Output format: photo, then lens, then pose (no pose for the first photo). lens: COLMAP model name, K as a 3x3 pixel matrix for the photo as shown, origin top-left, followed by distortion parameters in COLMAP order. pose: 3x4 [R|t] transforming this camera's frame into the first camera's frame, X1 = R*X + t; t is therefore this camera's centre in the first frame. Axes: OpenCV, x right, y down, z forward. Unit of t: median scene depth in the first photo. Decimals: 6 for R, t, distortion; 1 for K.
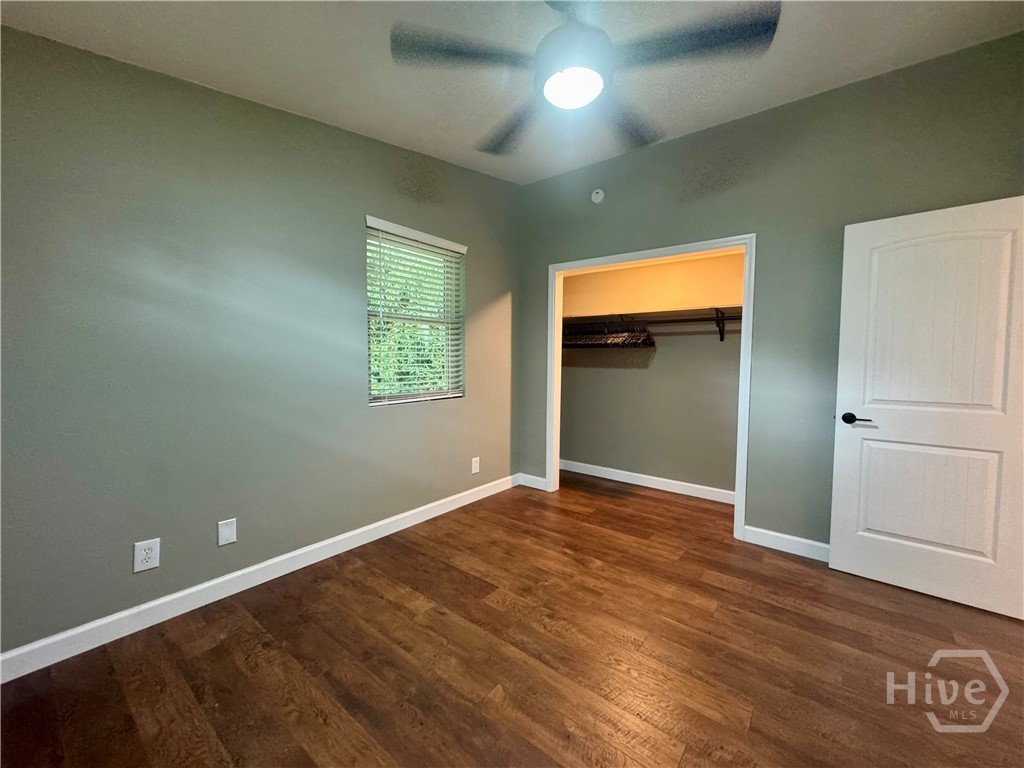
lens RADIAL K [[410.3, 0, 512.0], [0, 410.3, 384.0], [0, 0, 1]] dist [-0.001730, 0.000007]
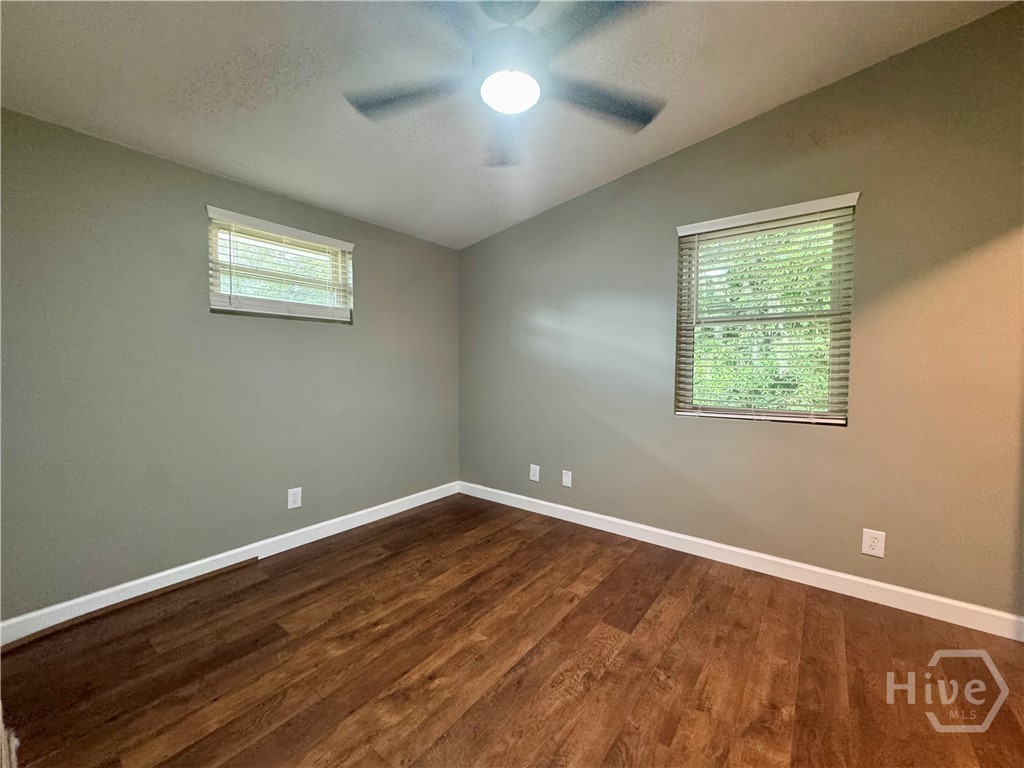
lens RADIAL K [[410.3, 0, 512.0], [0, 410.3, 384.0], [0, 0, 1]] dist [-0.001730, 0.000007]
pose [[0.010875, 0.034301, -0.999352, 0.806506], [-0.064808, 0.997334, 0.033526, -0.034386], [0.997838, 0.064401, 0.013069, 0.716391]]
